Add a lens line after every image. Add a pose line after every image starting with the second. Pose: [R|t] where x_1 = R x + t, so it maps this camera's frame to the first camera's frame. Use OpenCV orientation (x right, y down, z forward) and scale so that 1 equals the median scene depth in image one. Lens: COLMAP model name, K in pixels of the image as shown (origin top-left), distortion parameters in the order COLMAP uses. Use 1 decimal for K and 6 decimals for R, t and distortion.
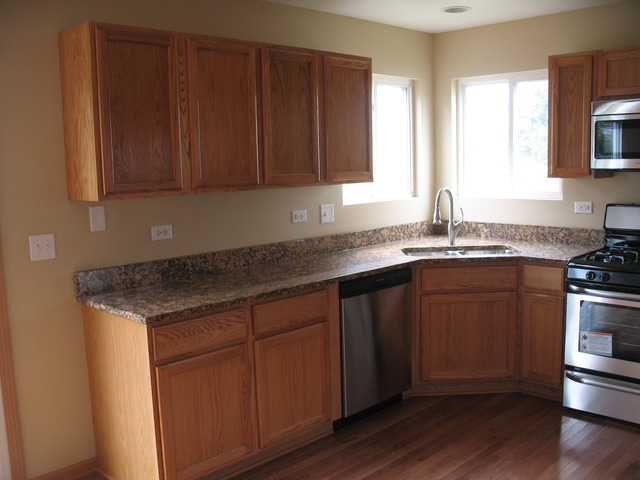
lens RADIAL K [[657.3, 0, 320.0], [0, 657.3, 240.0], [0, 0, 1]] dist [-0.201442, 0.241762]
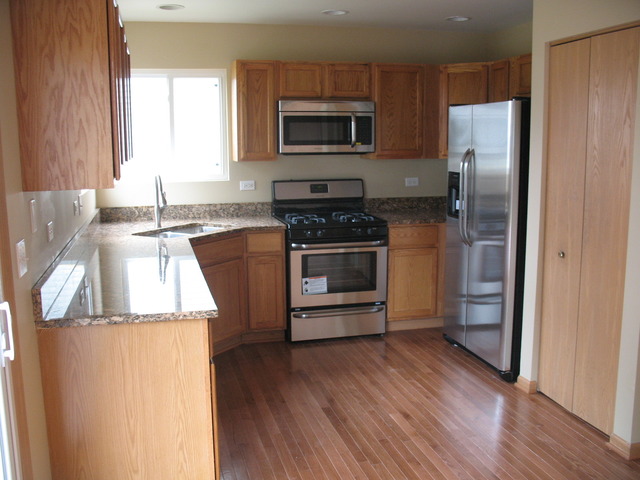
lens RADIAL K [[657.3, 0, 320.0], [0, 657.3, 240.0], [0, 0, 1]] dist [-0.201442, 0.241762]
pose [[0.513072, -0.107713, 0.851560, -0.632726], [0.100520, 0.992808, 0.065016, -0.015863], [-0.852440, 0.052241, 0.520209, 0.252592]]
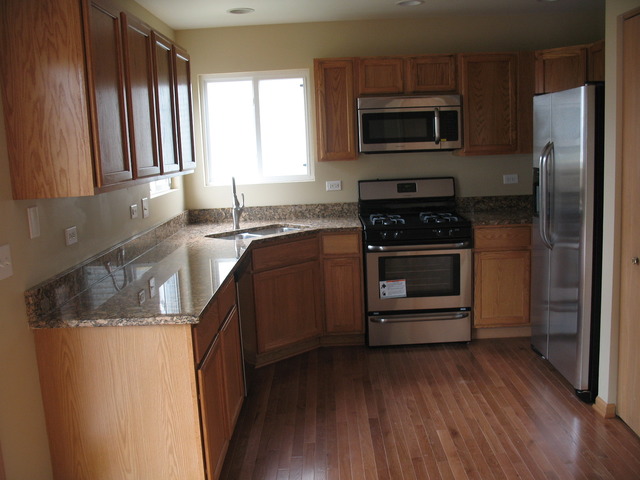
lens RADIAL K [[657.3, 0, 320.0], [0, 657.3, 240.0], [0, 0, 1]] dist [-0.201442, 0.241762]
pose [[0.716281, -0.109323, 0.689195, -0.498240], [0.112550, 0.992820, 0.040511, -0.002674], [-0.688675, 0.048552, 0.723442, 0.139495]]
